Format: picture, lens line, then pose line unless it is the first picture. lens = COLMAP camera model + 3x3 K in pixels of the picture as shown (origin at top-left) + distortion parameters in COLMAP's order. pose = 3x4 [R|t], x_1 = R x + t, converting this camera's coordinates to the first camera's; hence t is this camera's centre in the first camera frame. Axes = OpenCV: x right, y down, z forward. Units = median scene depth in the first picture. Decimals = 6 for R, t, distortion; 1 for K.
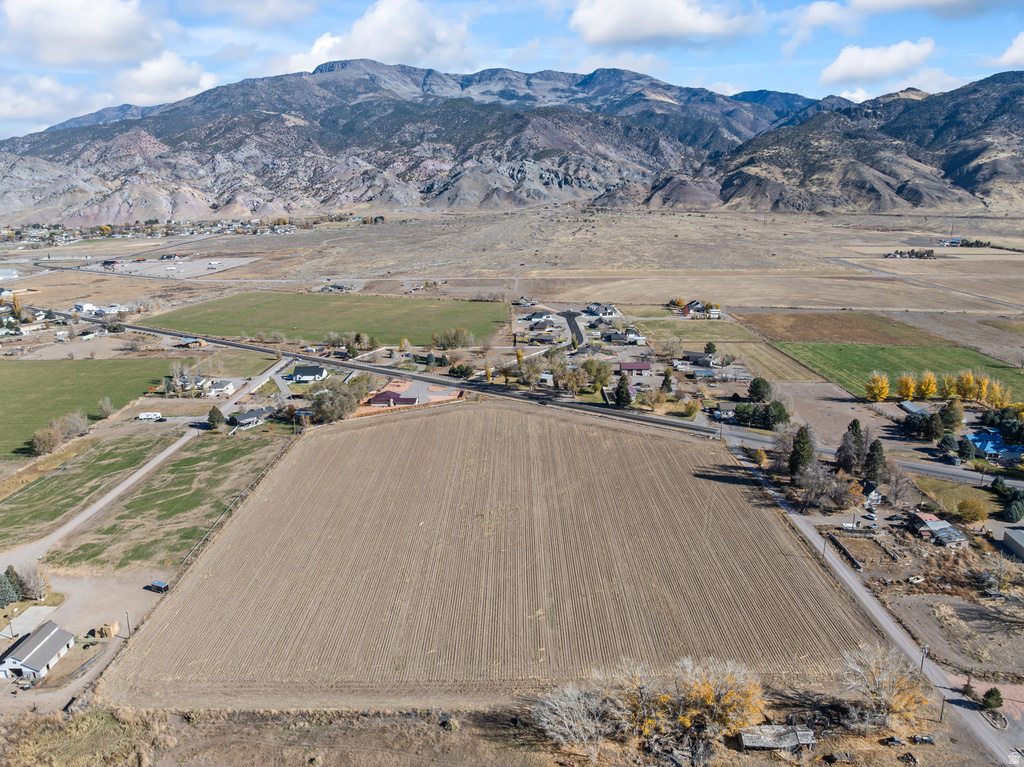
lens RADIAL K [[720.8, 0, 517.0], [0, 720.8, 378.8], [0, 0, 1]] dist [-0.047795, 0.017740]
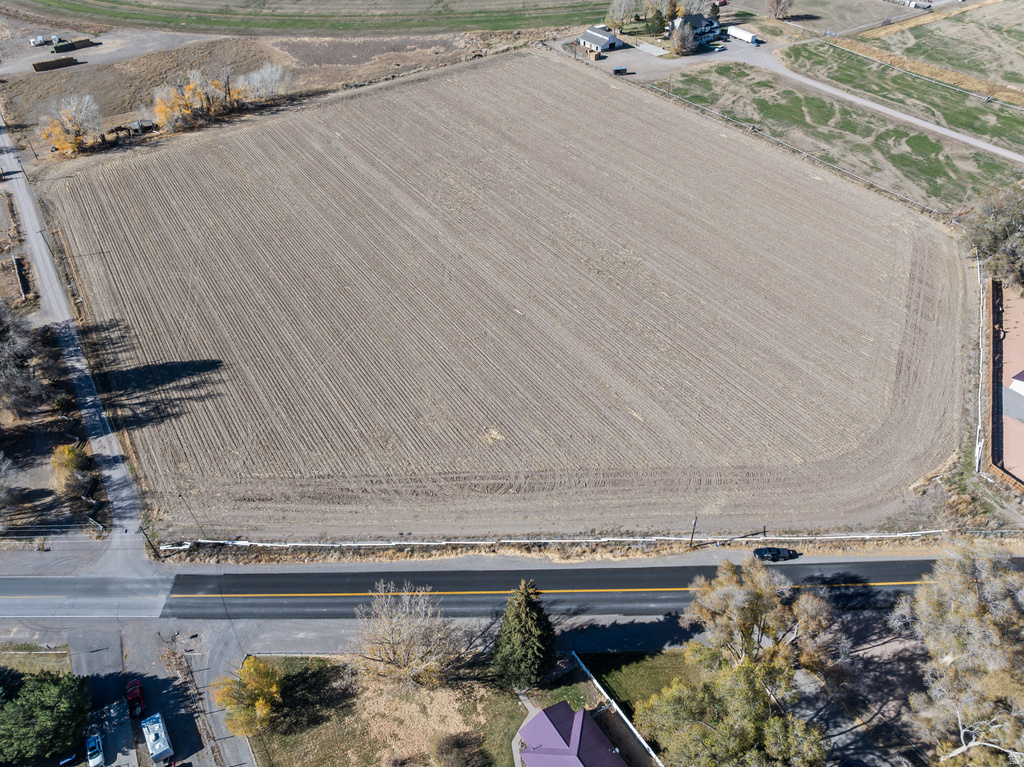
lens RADIAL K [[720.8, 0, 517.0], [0, 720.8, 378.8], [0, 0, 1]] dist [-0.047795, 0.017740]
pose [[-0.835984, 0.386231, -0.389816, 0.251044], [-0.110936, 0.576749, 0.809354, -0.275967], [0.537424, 0.719852, -0.439306, 1.236261]]
